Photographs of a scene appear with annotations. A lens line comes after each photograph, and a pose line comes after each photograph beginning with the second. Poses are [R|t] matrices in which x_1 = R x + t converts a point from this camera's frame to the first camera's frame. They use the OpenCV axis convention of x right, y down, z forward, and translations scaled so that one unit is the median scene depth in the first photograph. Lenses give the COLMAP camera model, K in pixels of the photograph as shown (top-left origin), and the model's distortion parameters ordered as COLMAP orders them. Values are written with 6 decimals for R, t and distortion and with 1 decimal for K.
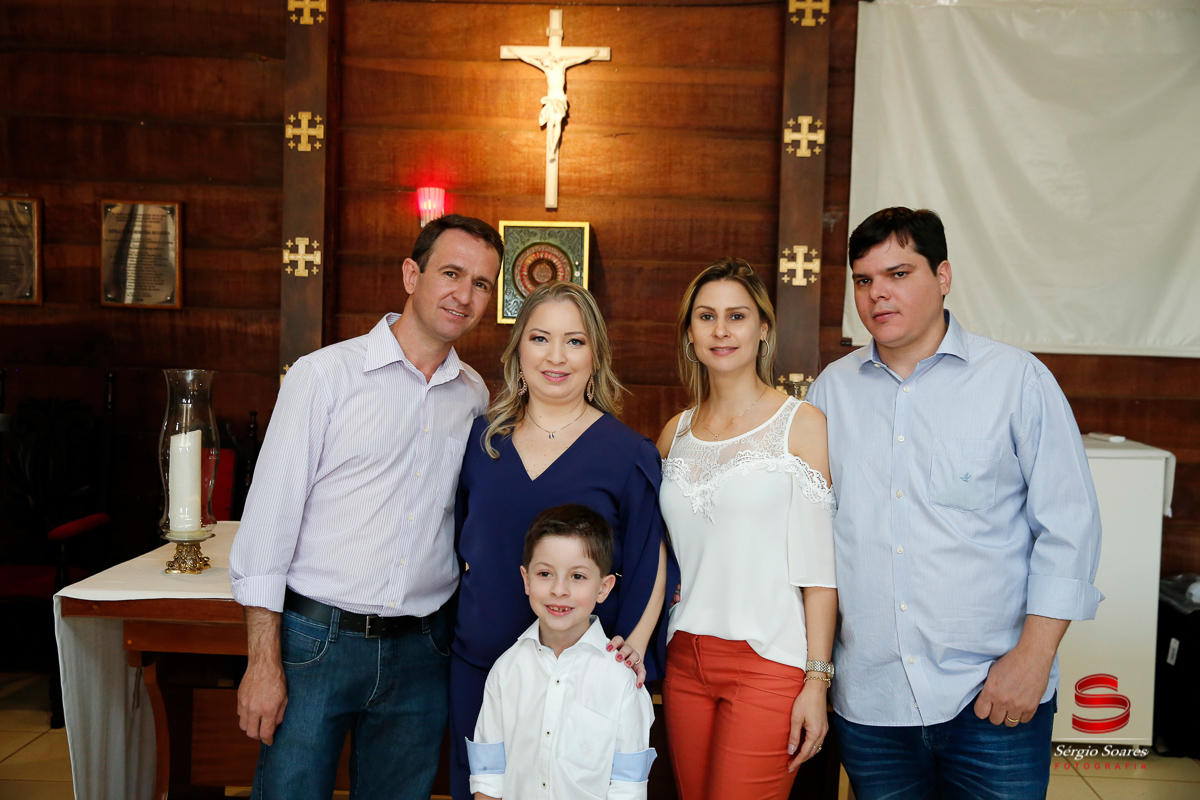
lens RADIAL K [[1307.0, 0, 600.5], [0, 1307.0, 408.5], [0, 0, 1]] dist [0.040457, 0.000000]
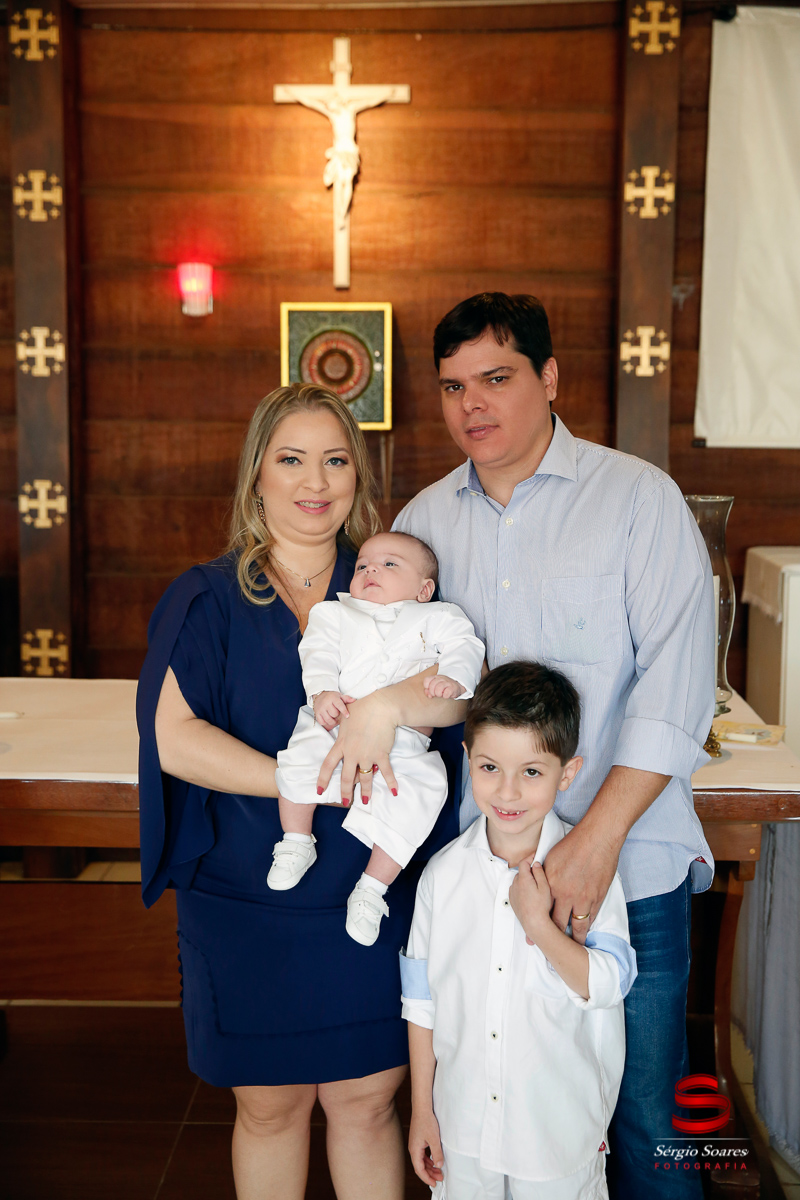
lens RADIAL K [[1513.9, 0, 399.3], [0, 1513.9, 604.8], [0, 0, 1]] dist [0.089176, 0.000000]
pose [[0.999471, -0.022951, 0.023038, -0.028179], [0.021637, 0.998209, 0.055768, -0.005711], [-0.024276, -0.055240, 0.998178, 0.030536]]
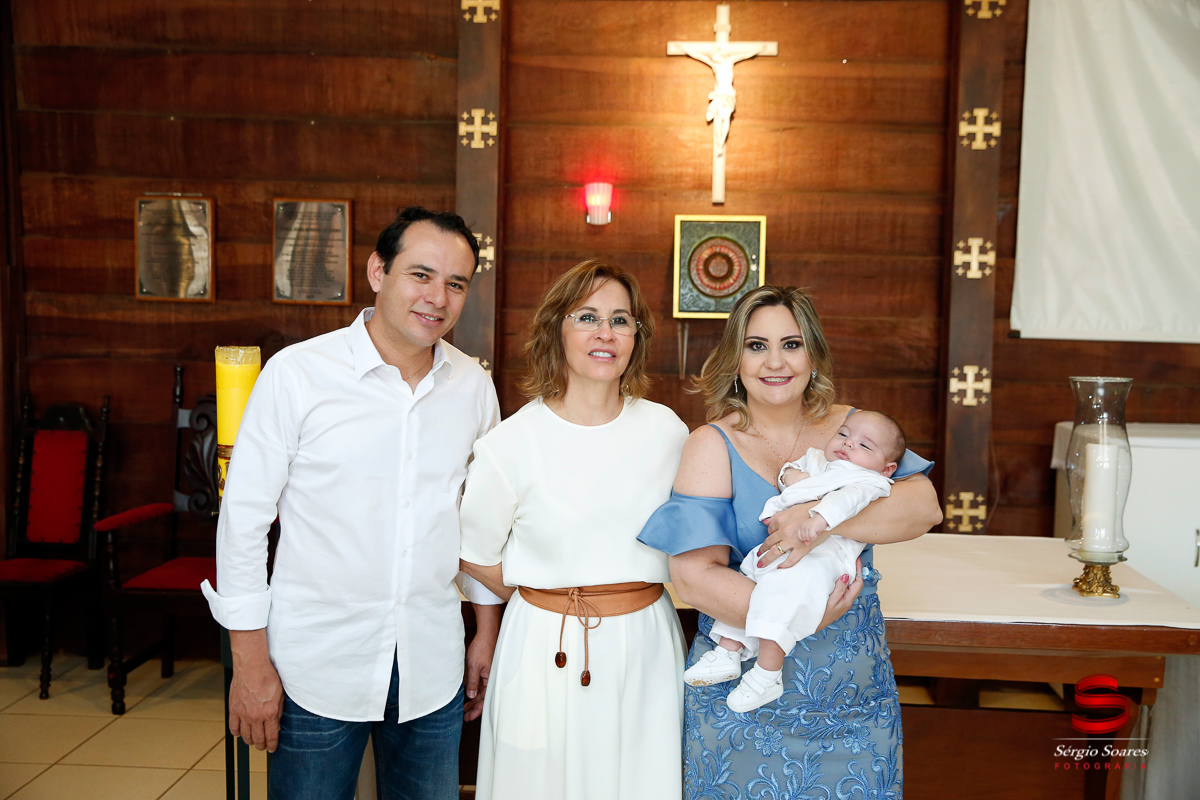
lens RADIAL K [[1236.8, 0, 600.2], [0, 1236.8, 407.2], [0, 0, 1]] dist [0.020254, 0.000000]
pose [[0.999915, -0.004651, -0.012148, -0.117828], [0.004775, 0.999937, 0.010175, -0.005853], [0.012100, -0.010233, 0.999874, 0.044626]]
